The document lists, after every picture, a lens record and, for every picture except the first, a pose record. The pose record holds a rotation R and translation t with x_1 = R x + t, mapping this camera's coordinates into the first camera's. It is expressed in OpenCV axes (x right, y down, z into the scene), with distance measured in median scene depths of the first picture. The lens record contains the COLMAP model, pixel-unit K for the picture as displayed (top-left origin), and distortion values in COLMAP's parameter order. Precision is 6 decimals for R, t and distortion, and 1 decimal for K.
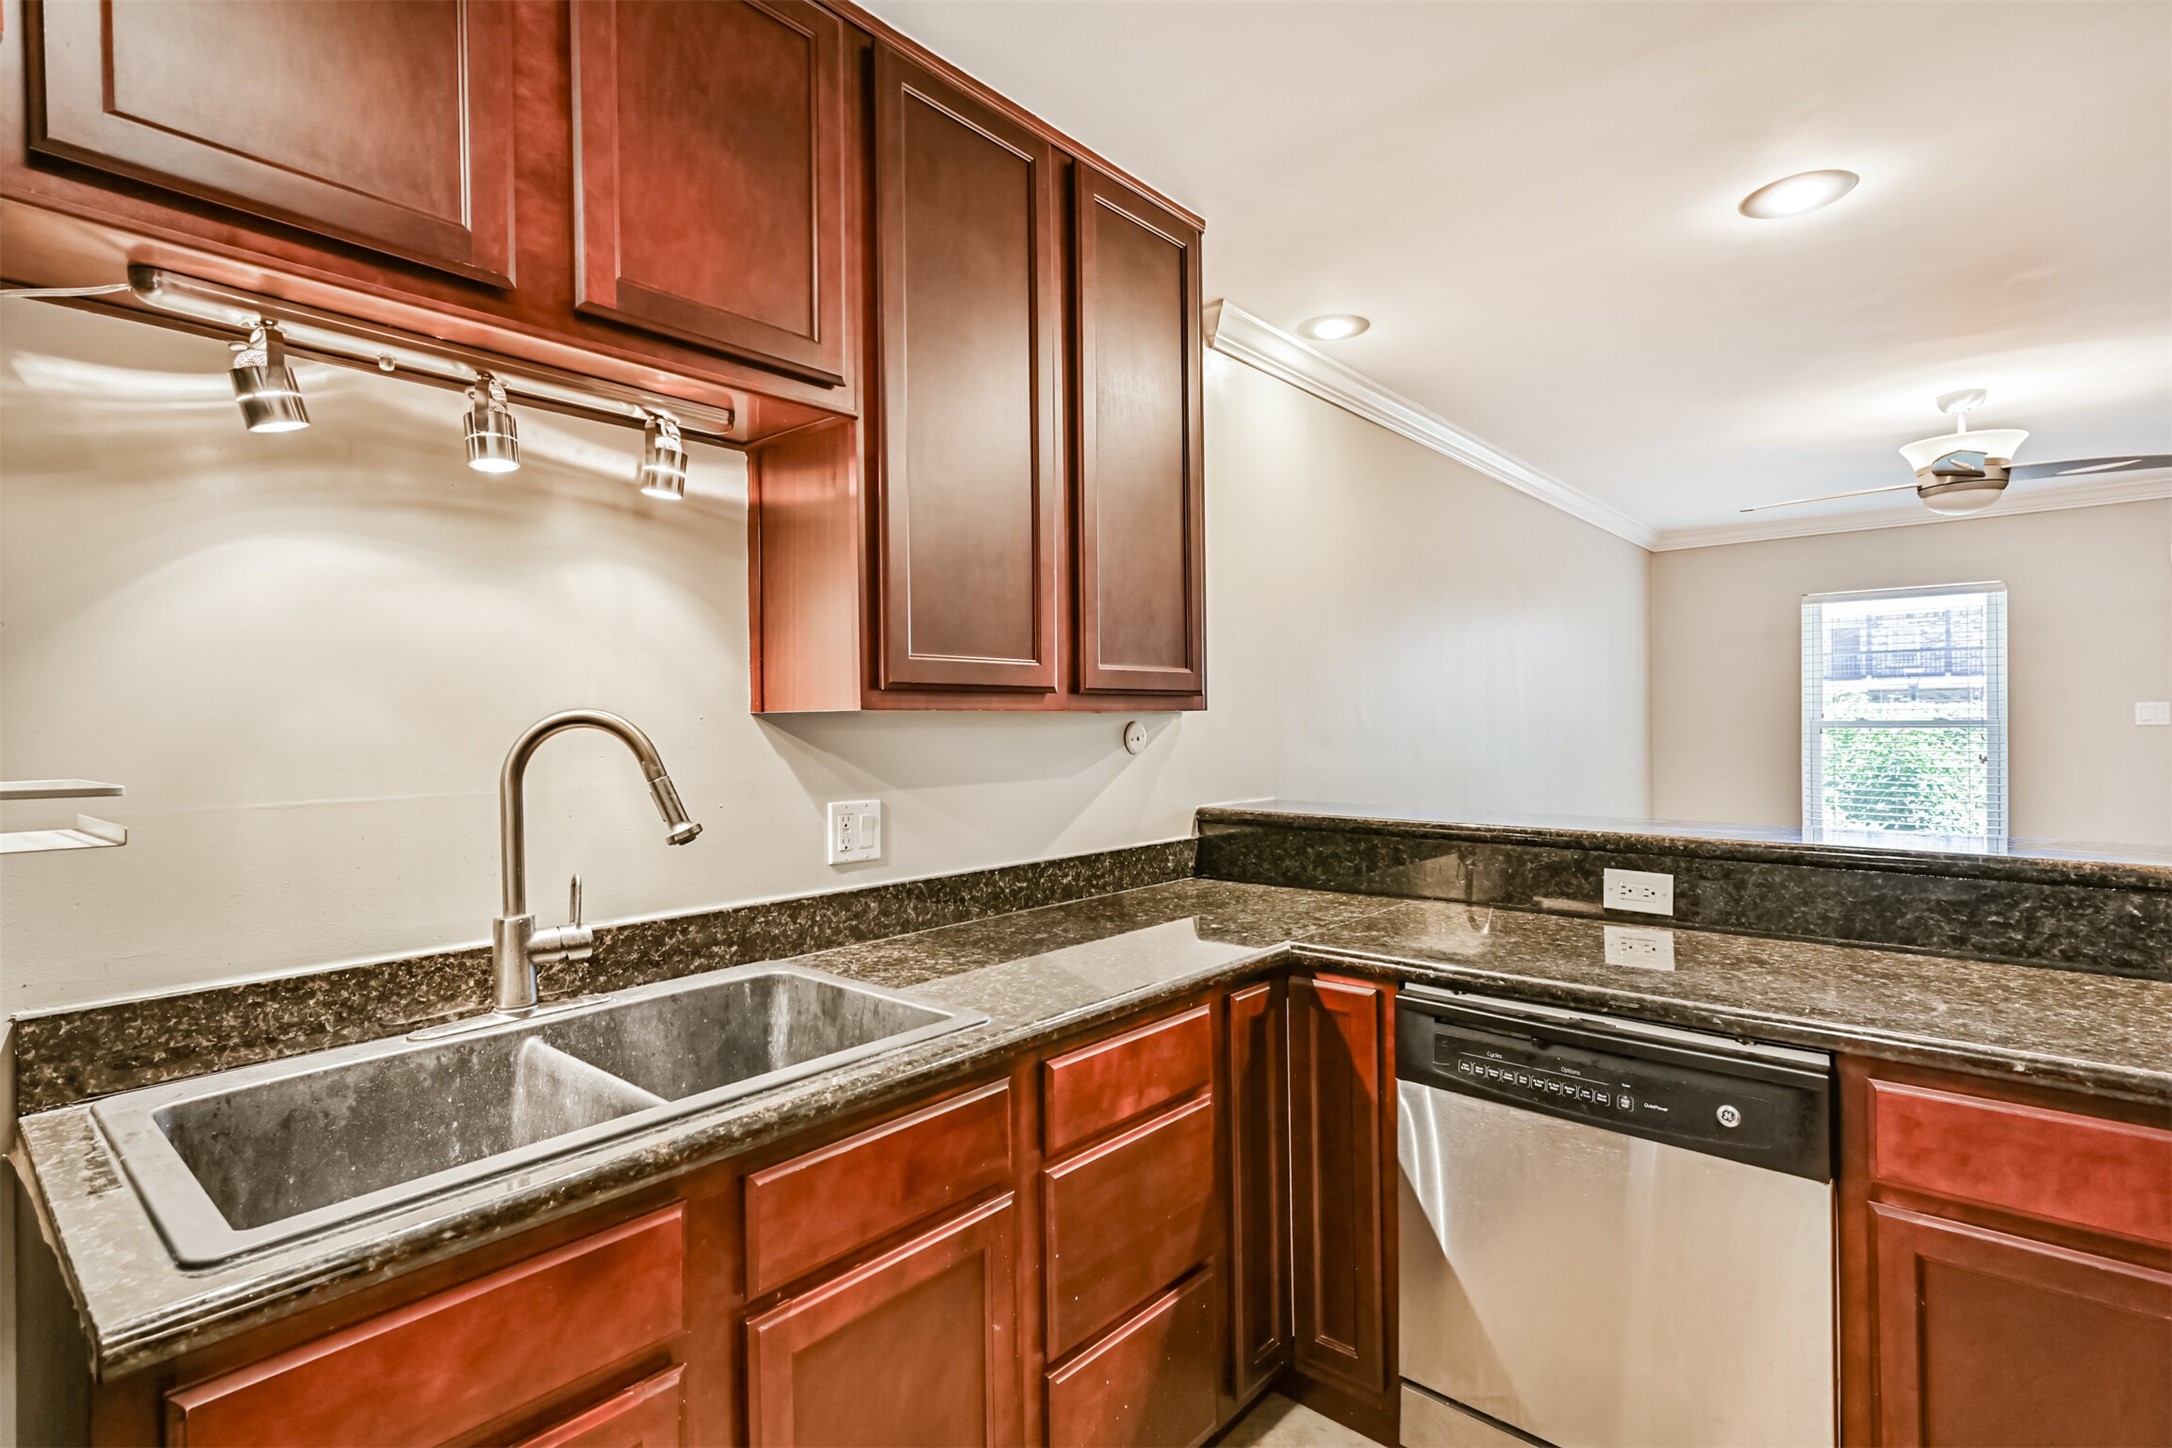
lens RADIAL K [[1047.0, 0, 1089.8], [0, 1047.0, 729.0], [0, 0, 1]] dist [0.009553, 0.000451]
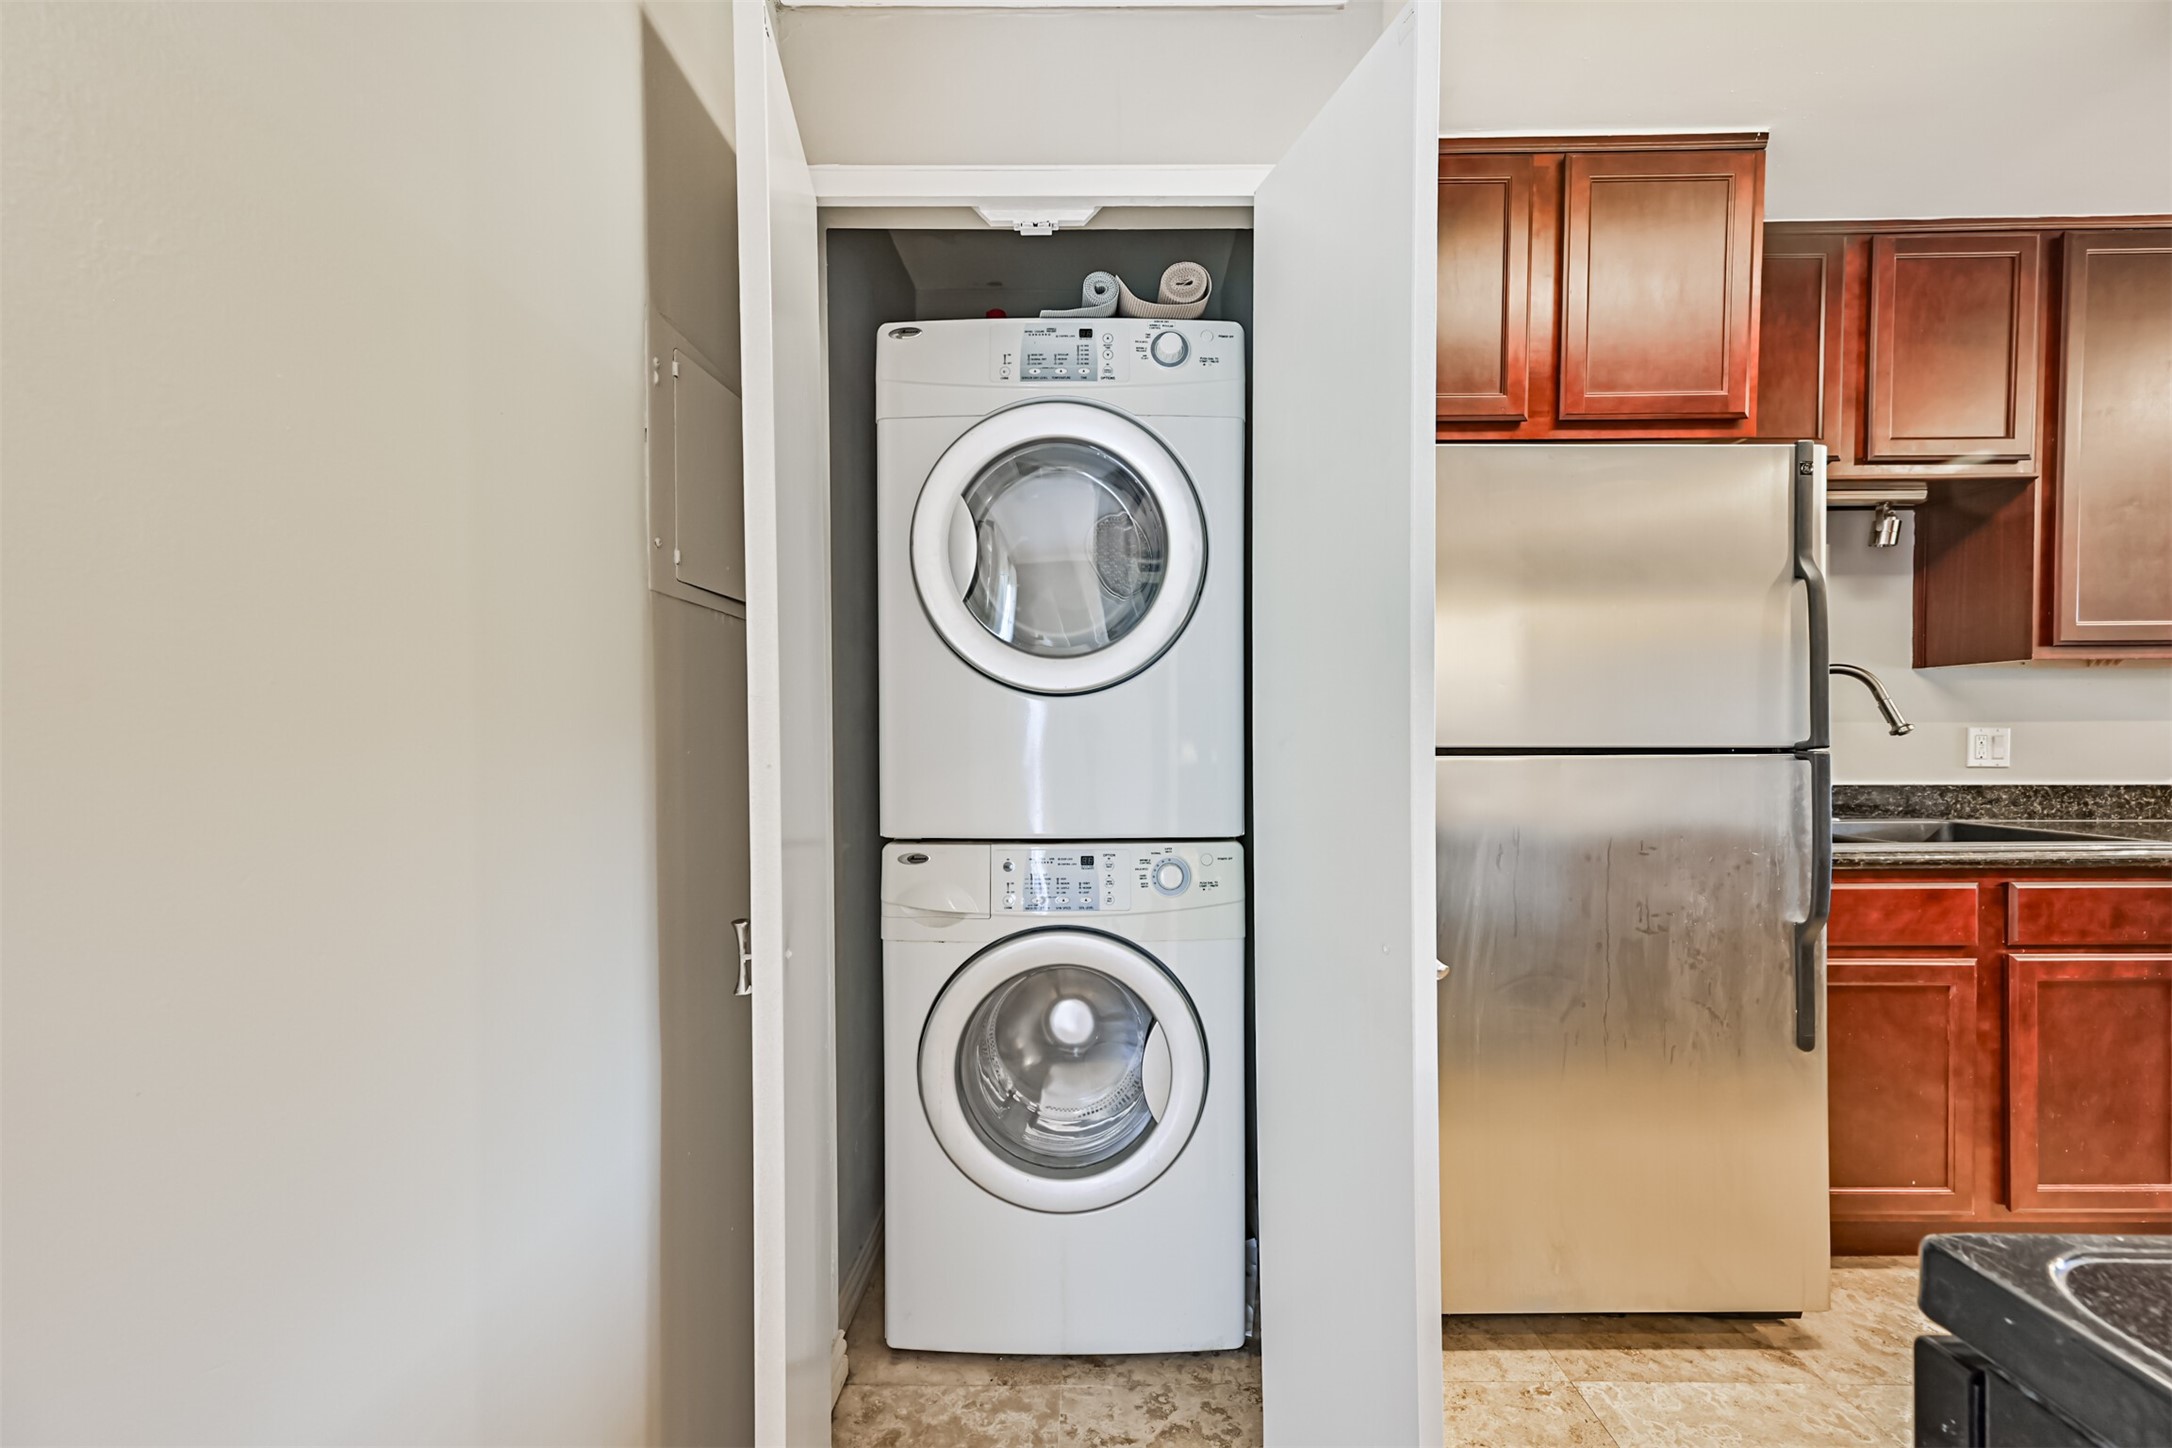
lens RADIAL K [[850.9, 0, 1083.4], [0, 850.9, 753.4], [0, 0, 1]] dist [0.006140, 0.000684]
pose [[0.653704, 0.024176, -0.756364, -0.164771], [-0.008802, 0.999665, 0.024346, 0.102084], [0.756699, -0.009258, 0.653698, -0.925694]]
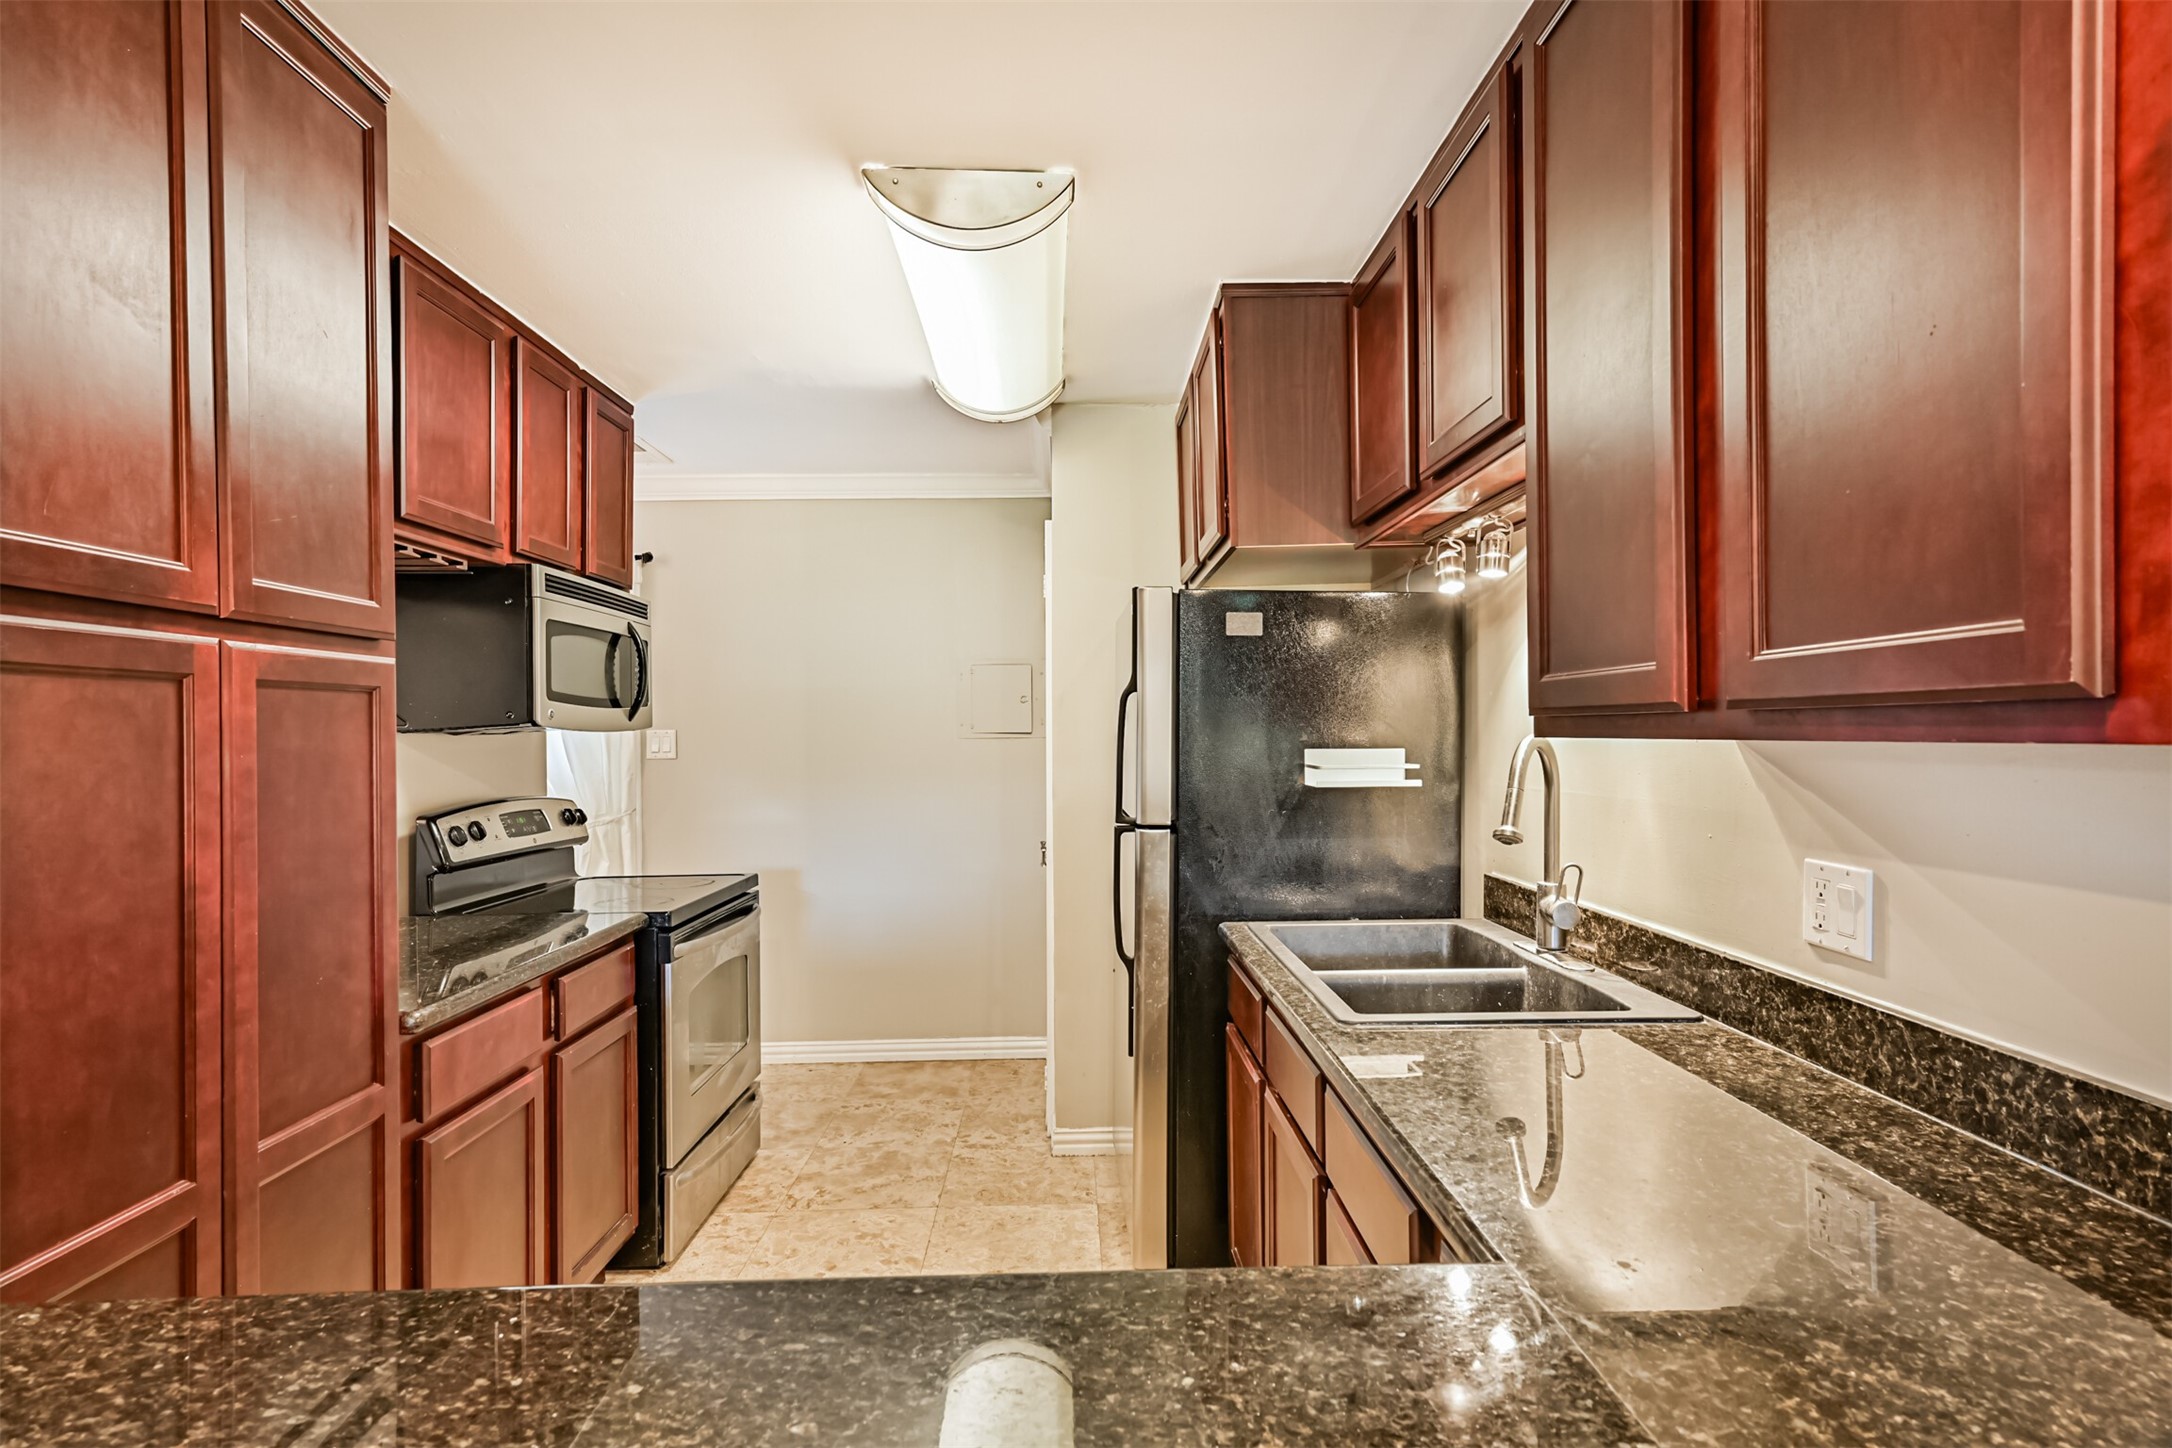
lens RADIAL K [[1047.0, 0, 1095.3], [0, 1047.0, 729.6], [0, 0, 1]] dist [0.009553, 0.000451]
pose [[-0.733231, 0.016801, -0.679772, 0.701668], [0.013812, 0.999856, 0.009813, -0.038287], [0.679840, -0.002194, -0.733357, 1.368421]]
